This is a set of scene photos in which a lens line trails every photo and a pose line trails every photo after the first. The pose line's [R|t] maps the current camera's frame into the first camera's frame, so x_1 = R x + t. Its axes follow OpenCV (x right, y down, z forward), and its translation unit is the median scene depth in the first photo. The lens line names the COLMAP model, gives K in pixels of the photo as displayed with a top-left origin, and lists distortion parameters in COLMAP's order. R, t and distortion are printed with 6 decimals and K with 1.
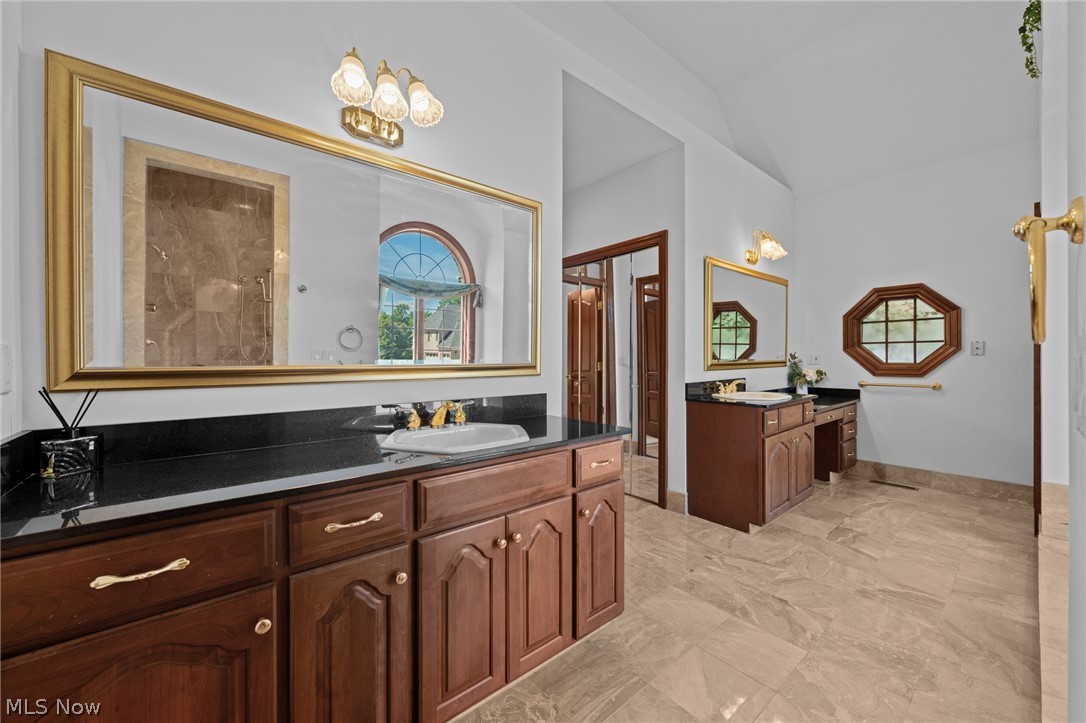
lens RADIAL K [[423.6, 0, 540.6], [0, 423.6, 357.7], [0, 0, 1]] dist [-0.003611, -0.000480]
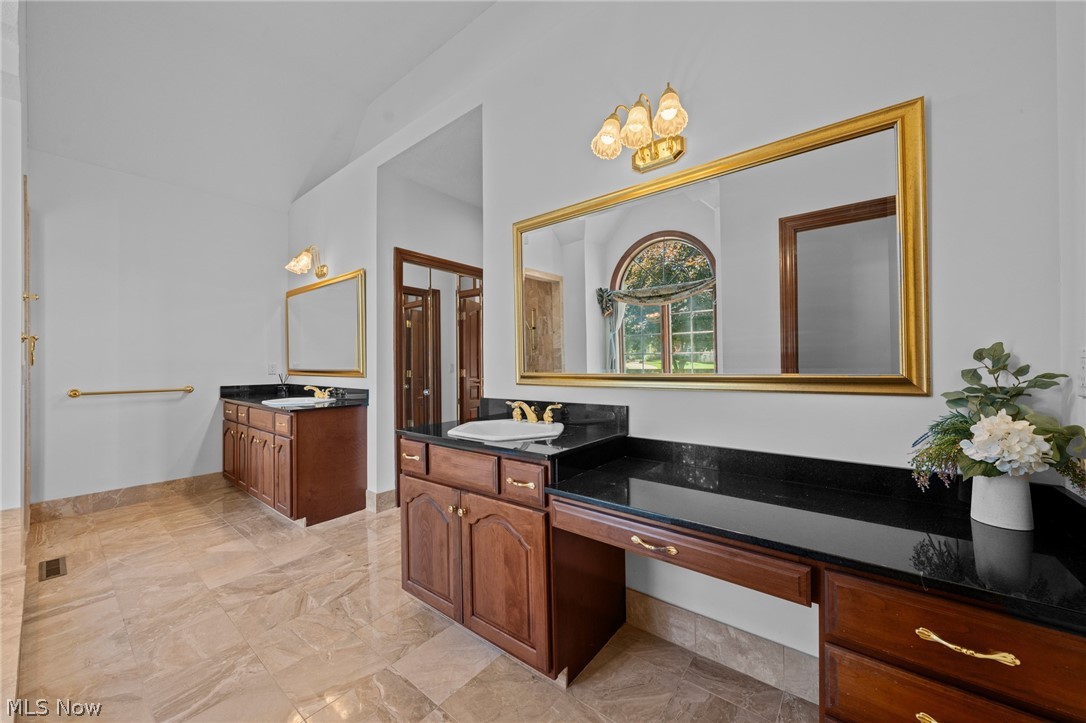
lens RADIAL K [[398.0, 0, 539.9], [0, 398.0, 363.5], [0, 0, 1]] dist [-0.000085, -0.000448]
pose [[0.186464, -0.006991, -0.982437, 1.578374], [-0.001227, 0.999972, -0.007349, -0.000906], [0.982461, 0.002576, 0.186450, 1.370706]]
